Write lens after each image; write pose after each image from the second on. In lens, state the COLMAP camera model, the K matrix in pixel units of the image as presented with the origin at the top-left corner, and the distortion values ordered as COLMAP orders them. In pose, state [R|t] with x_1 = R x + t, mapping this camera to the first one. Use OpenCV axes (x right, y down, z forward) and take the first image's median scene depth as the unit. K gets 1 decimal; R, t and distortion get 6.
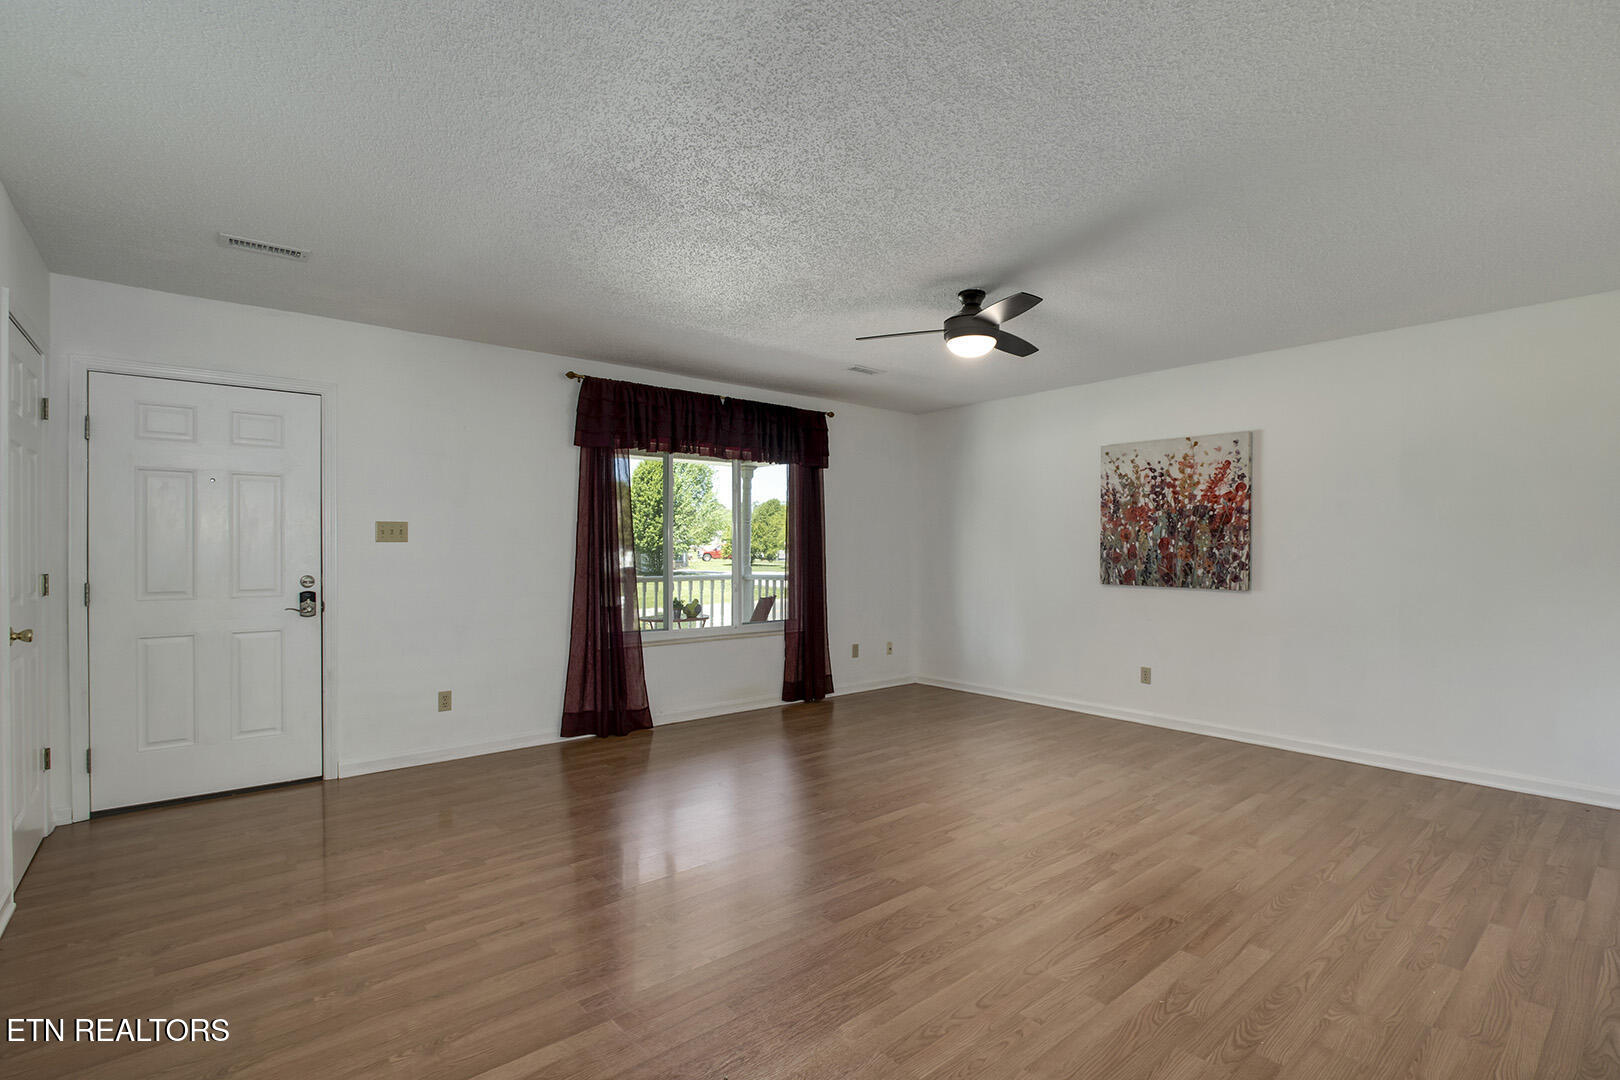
lens RADIAL K [[756.5, 0, 814.2], [0, 756.5, 548.8], [0, 0, 1]] dist [-0.027404, 0.003771]
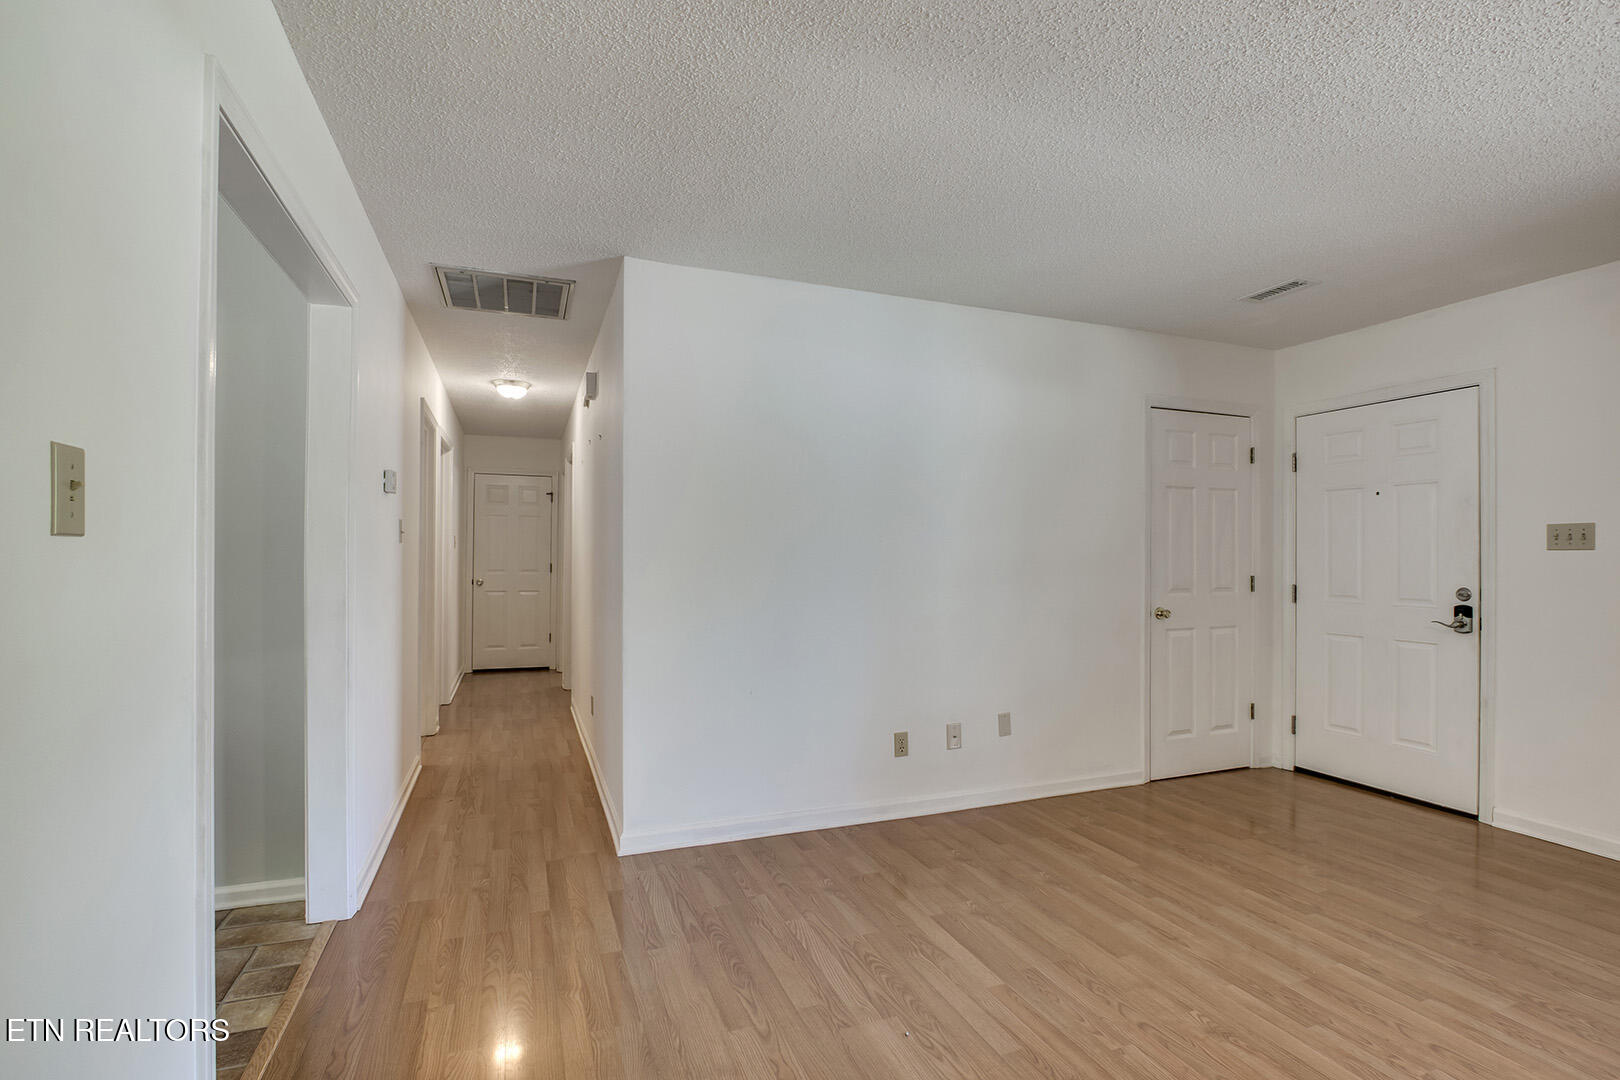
lens RADIAL K [[756.5, 0, 804.9], [0, 756.5, 545.2], [0, 0, 1]] dist [-0.027404, 0.003771]
pose [[-0.329051, -0.014955, -0.944194, 0.381453], [-0.005749, 0.999888, -0.013834, 0.001112], [0.944295, 0.000876, -0.329100, 0.472179]]
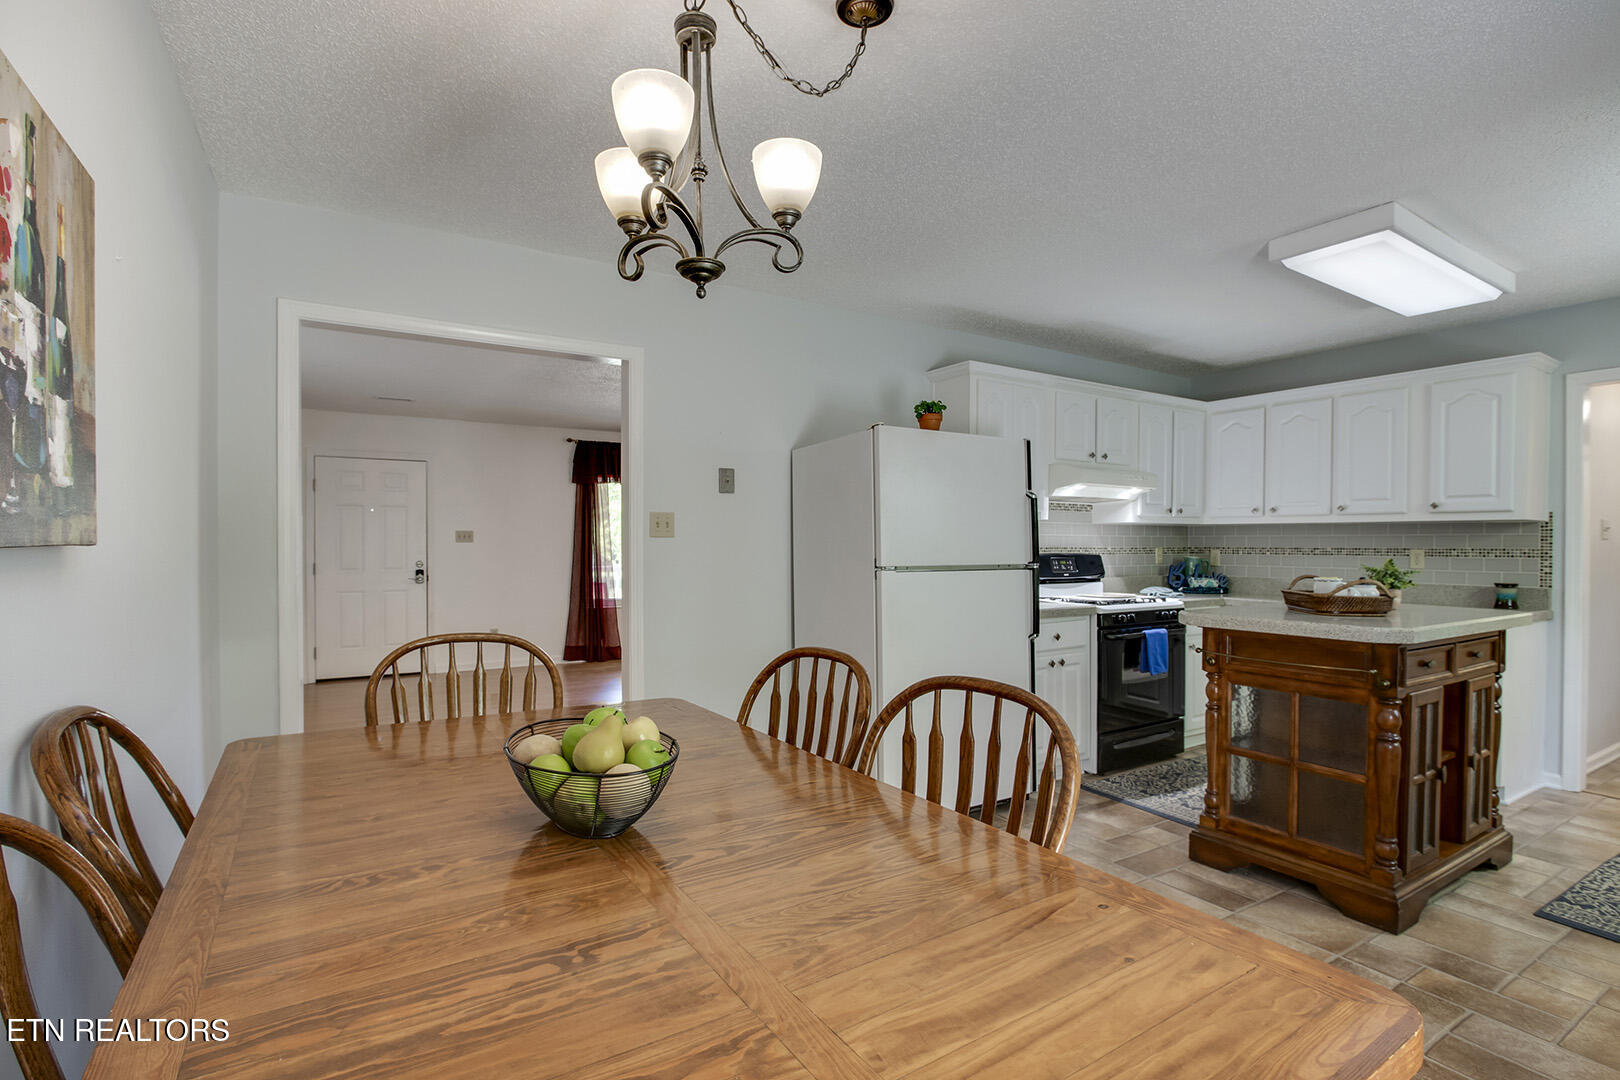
lens RADIAL K [[756.5, 0, 814.1], [0, 756.5, 552.3], [0, 0, 1]] dist [-0.027404, 0.003771]
pose [[0.988708, 0.000981, -0.149851, 0.480635], [0.000219, 0.999968, 0.007989, 0.000659], [0.149854, -0.007931, 0.988676, -0.584158]]
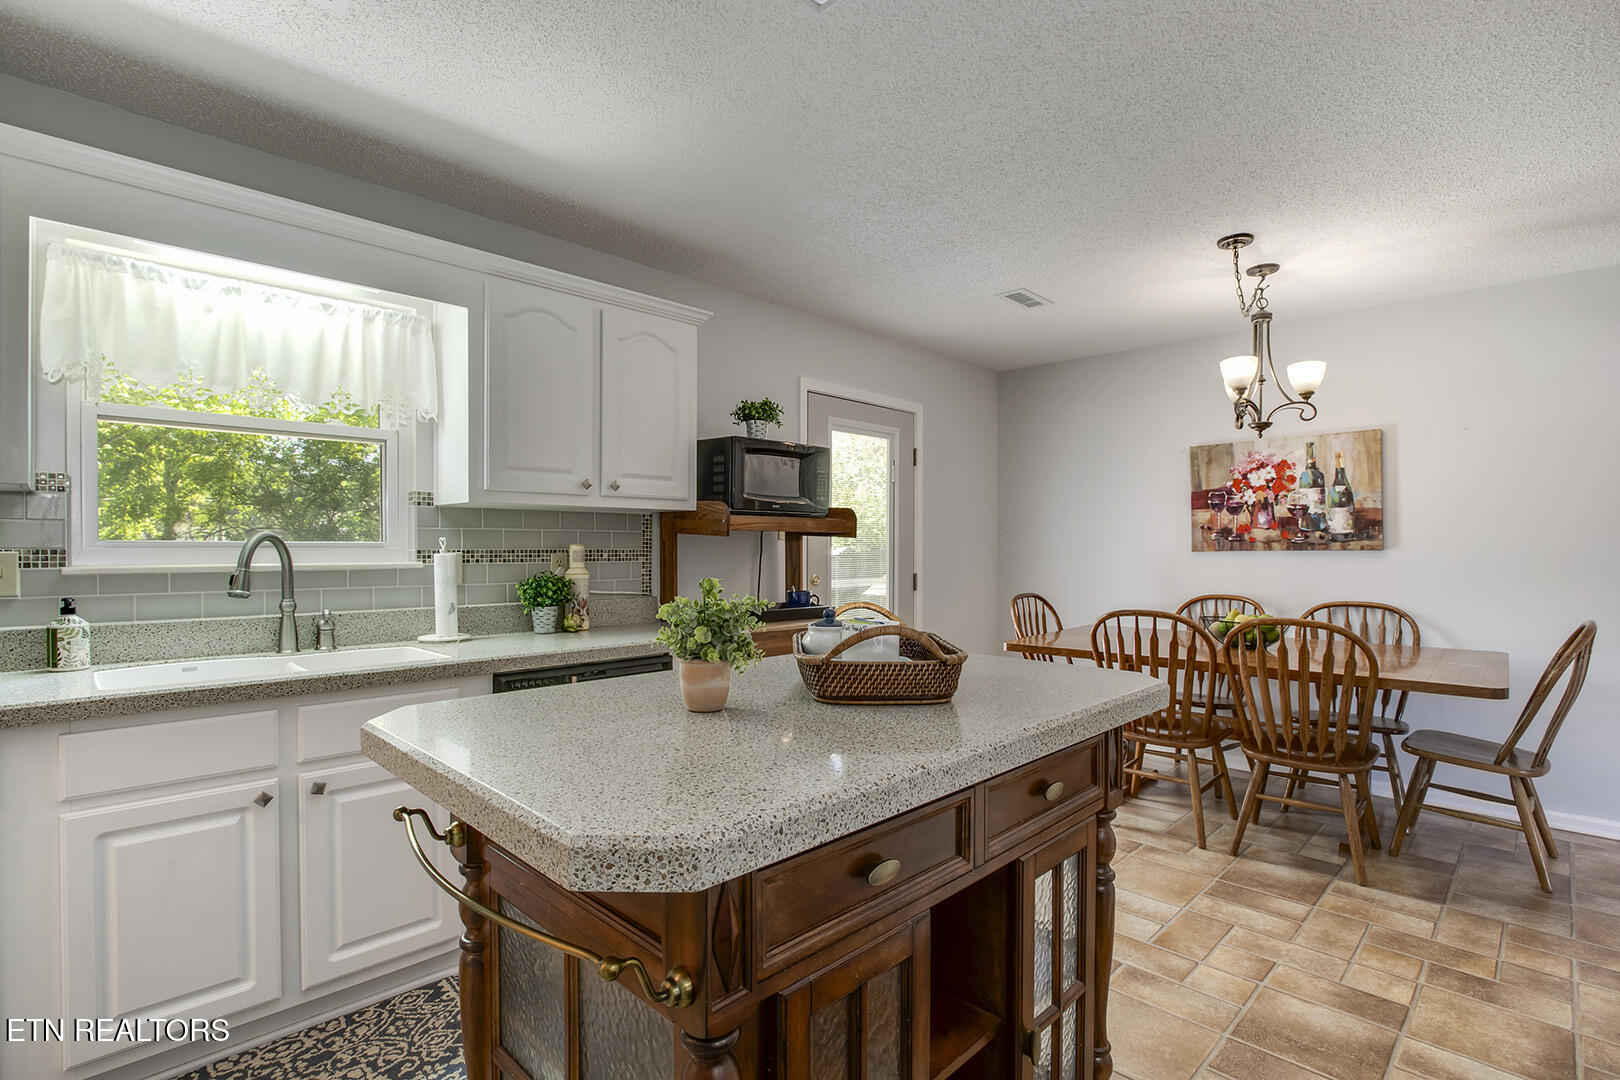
lens RADIAL K [[756.5, 0, 807.8], [0, 756.5, 549.2], [0, 0, 1]] dist [-0.027404, 0.003771]
pose [[-0.996930, -0.005335, -0.078118, 0.871052], [-0.005583, 0.999980, 0.002954, 0.001235], [0.078101, 0.003381, -0.996940, 0.409586]]
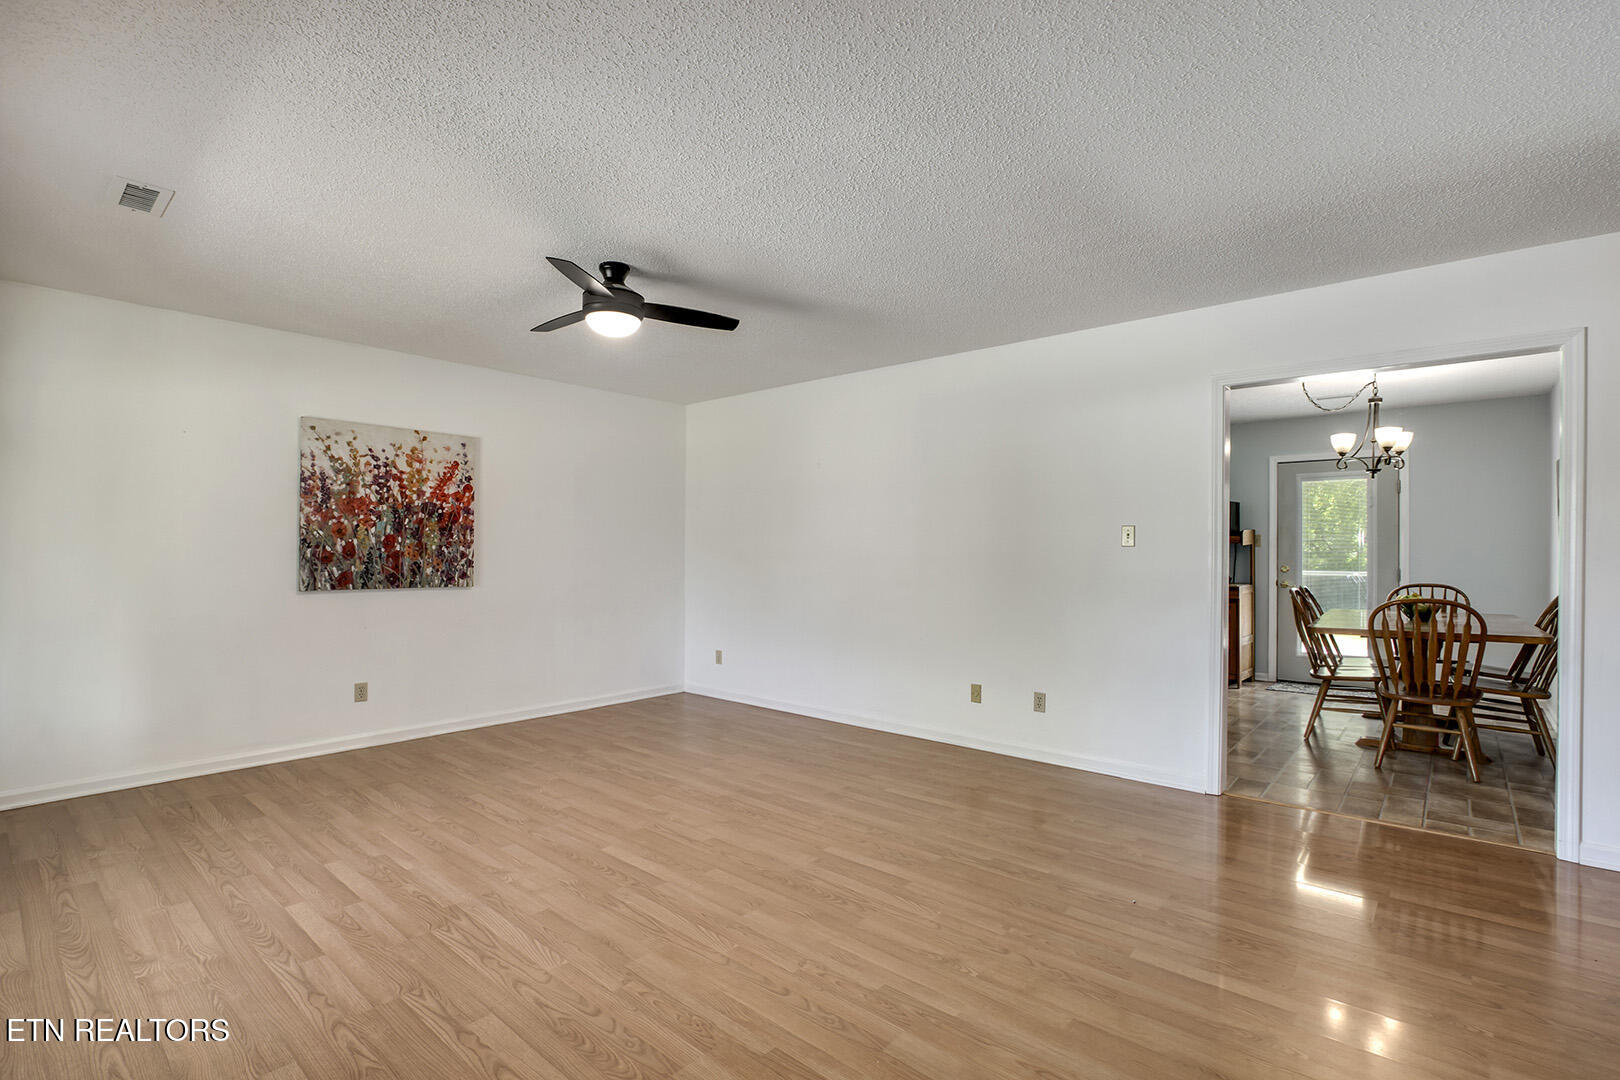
lens RADIAL K [[756.5, 0, 810.2], [0, 756.5, 552.2], [0, 0, 1]] dist [-0.027404, 0.003771]
pose [[-0.154866, -0.004686, 0.987924, -0.578892], [-0.002718, 0.999987, 0.004318, 0.001417], [-0.987932, -0.002017, -0.154877, 0.725700]]
